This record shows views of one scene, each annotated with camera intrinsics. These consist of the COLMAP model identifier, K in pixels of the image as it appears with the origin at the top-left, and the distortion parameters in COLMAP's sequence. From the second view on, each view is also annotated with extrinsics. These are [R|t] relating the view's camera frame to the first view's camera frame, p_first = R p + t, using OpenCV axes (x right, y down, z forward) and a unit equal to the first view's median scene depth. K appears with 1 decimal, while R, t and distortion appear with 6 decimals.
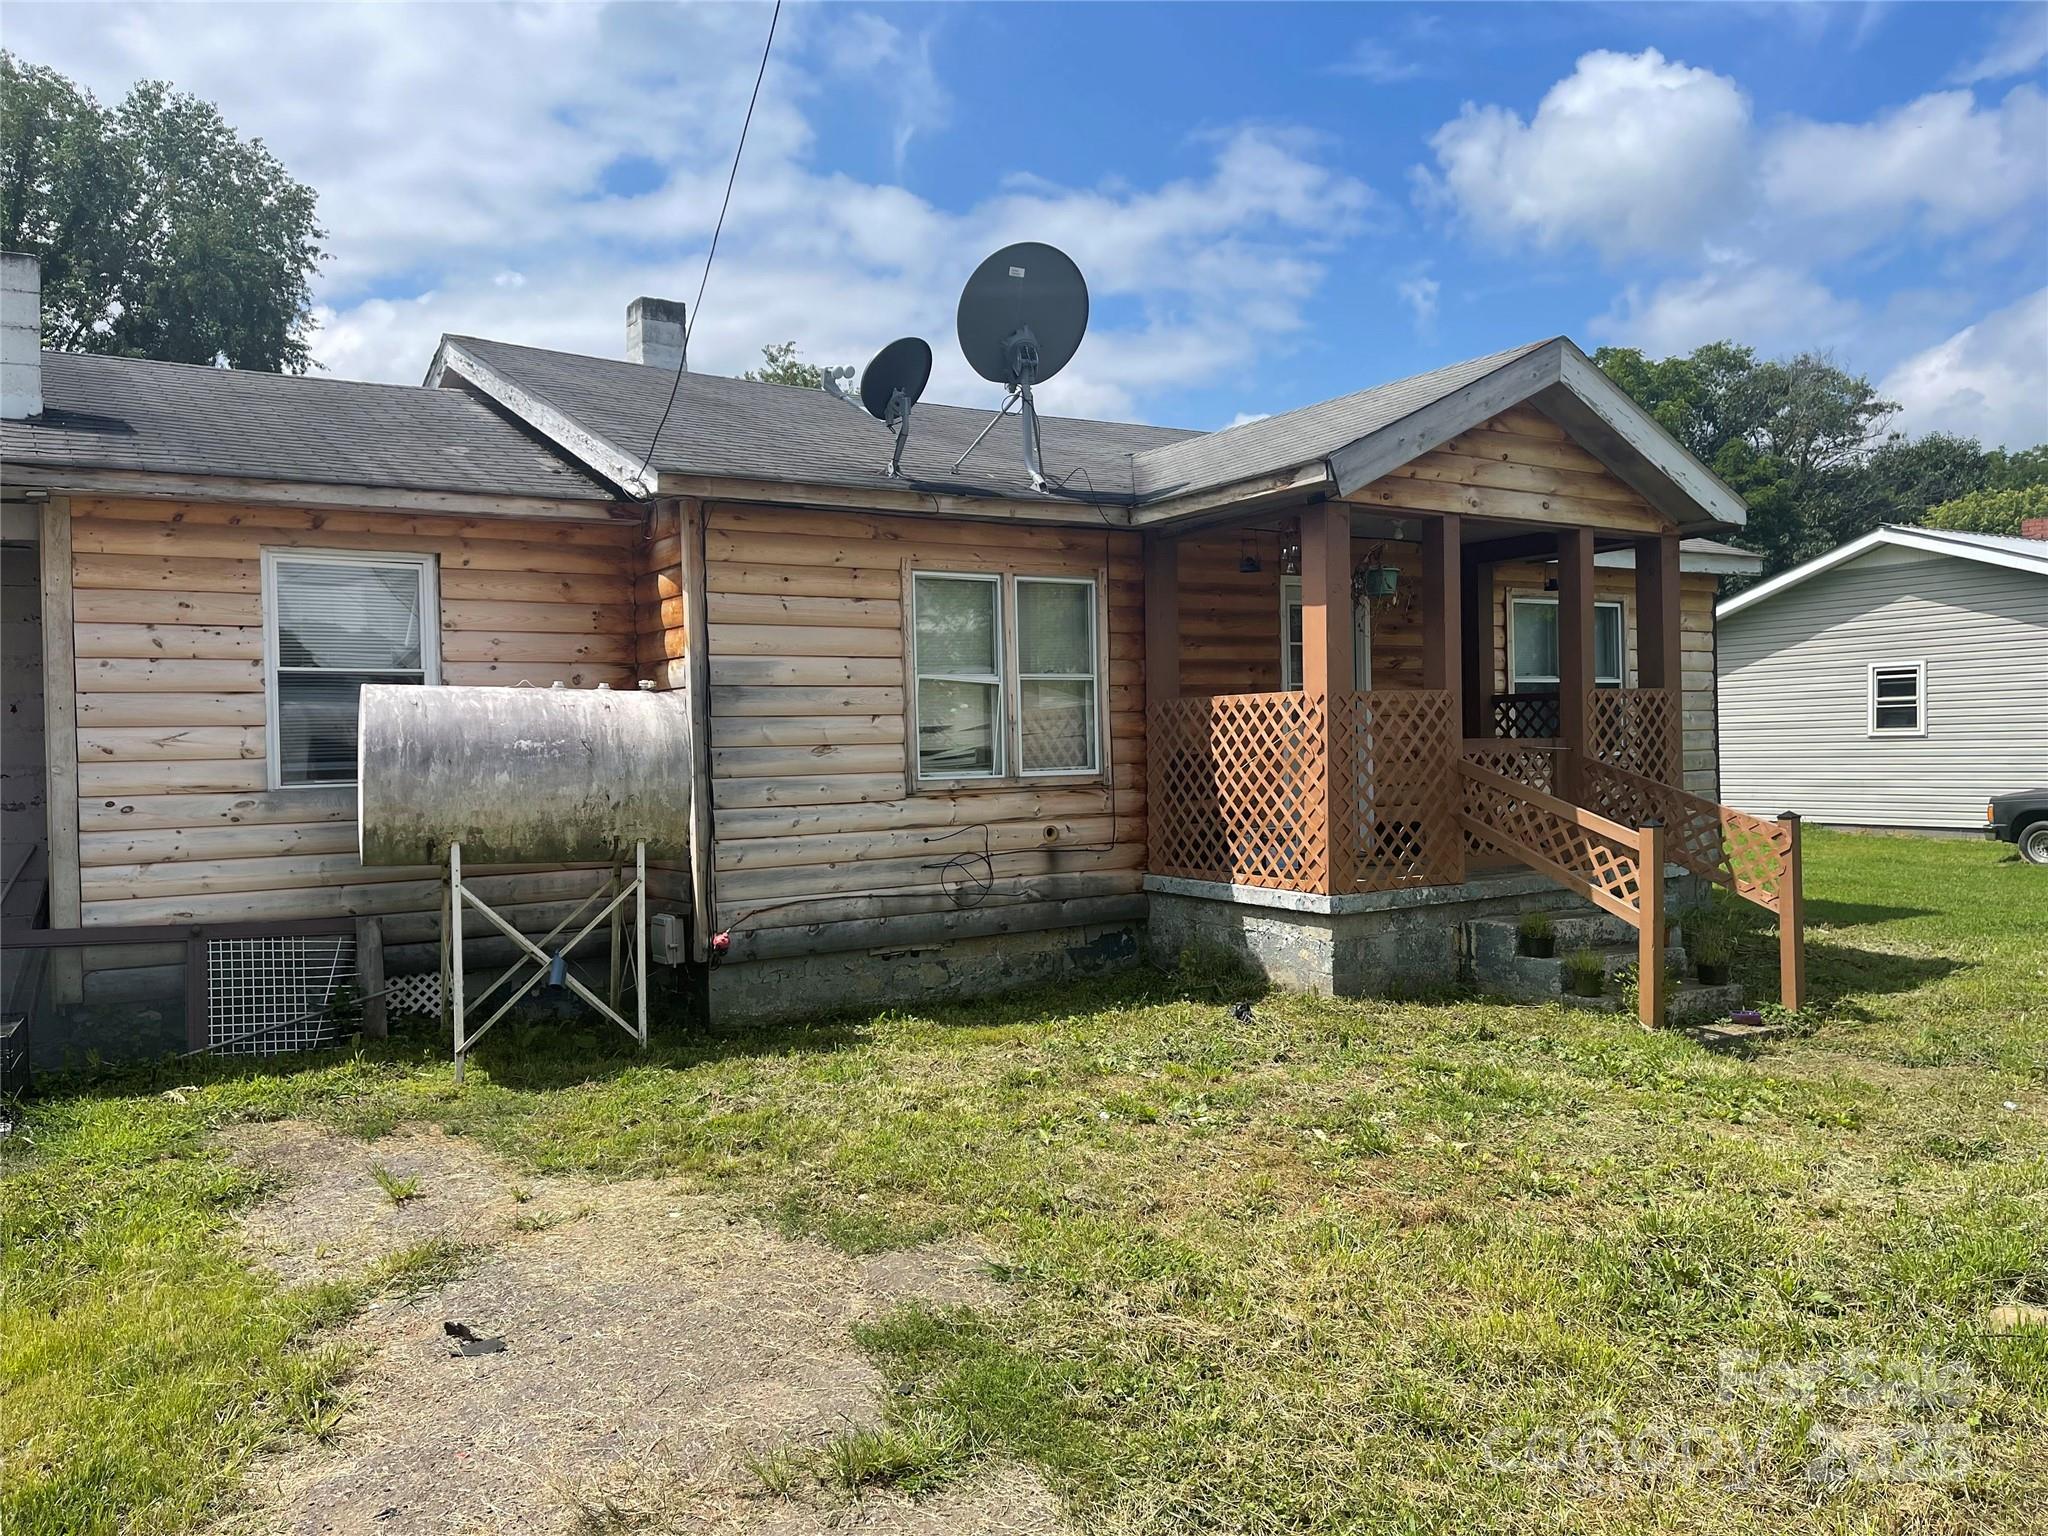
lens RADIAL K [[1564.2, 0, 1041.6], [0, 1564.2, 780.9], [0, 0, 1]] dist [0.025316, -0.025367]
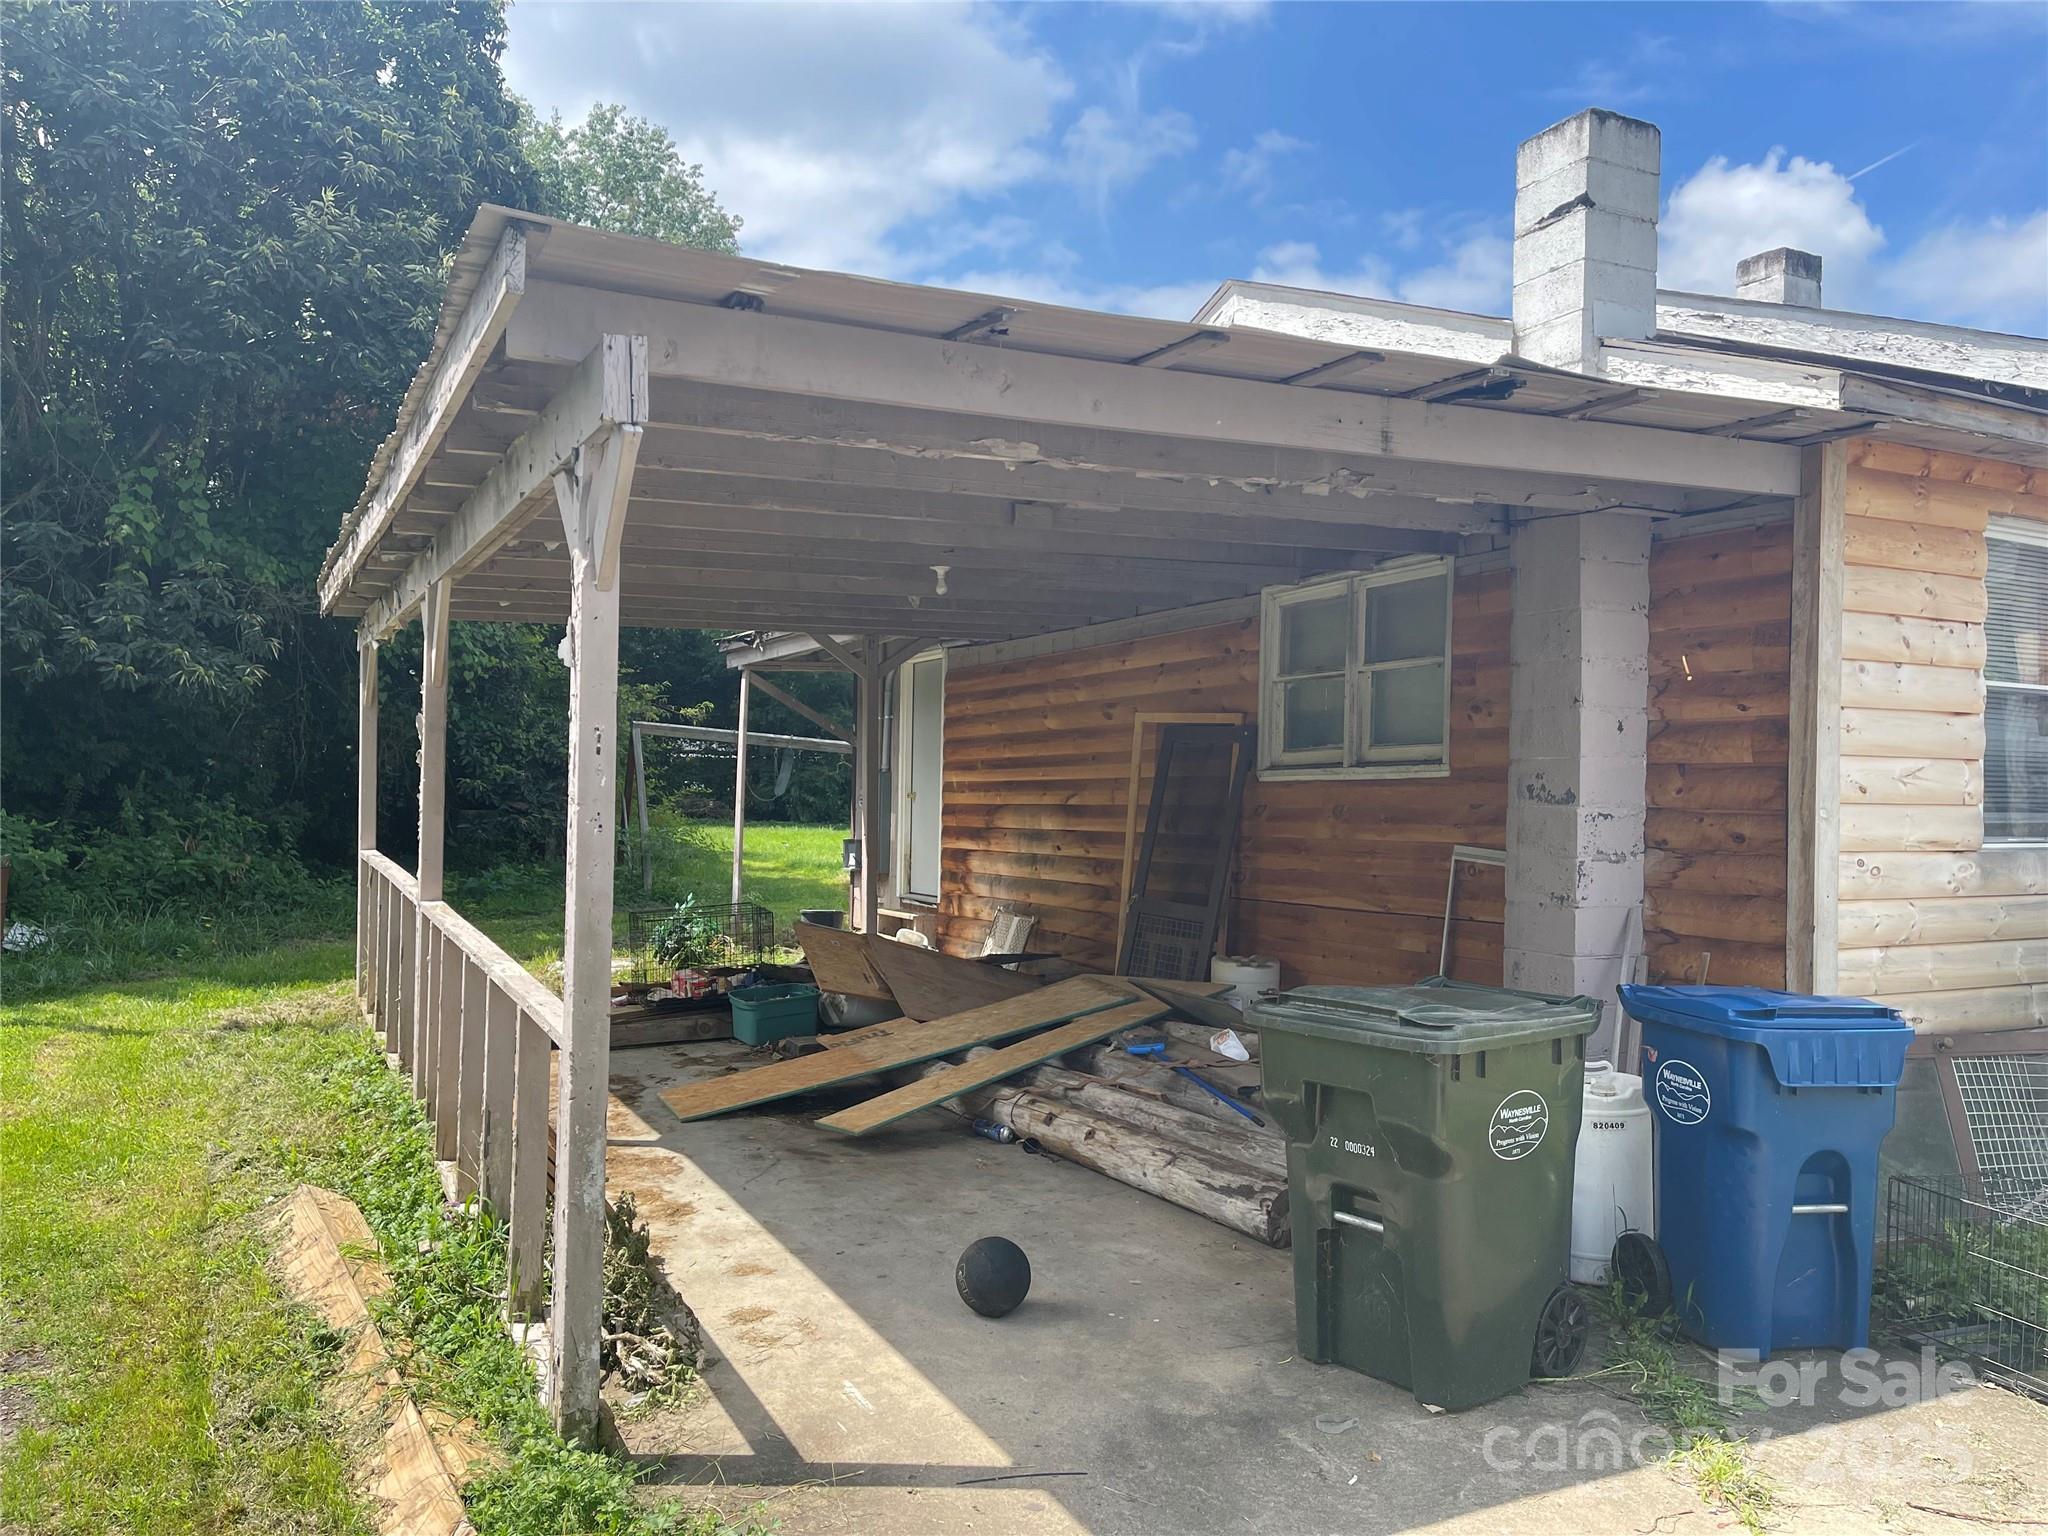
lens RADIAL K [[1564.2, 0, 1020.9], [0, 1564.2, 778.5], [0, 0, 1]] dist [0.025316, -0.025367]
pose [[0.993374, 0.031976, -0.110390, -0.874001], [-0.035243, 0.998993, -0.027768, 0.009472], [0.109391, 0.031474, 0.993500, 0.234840]]
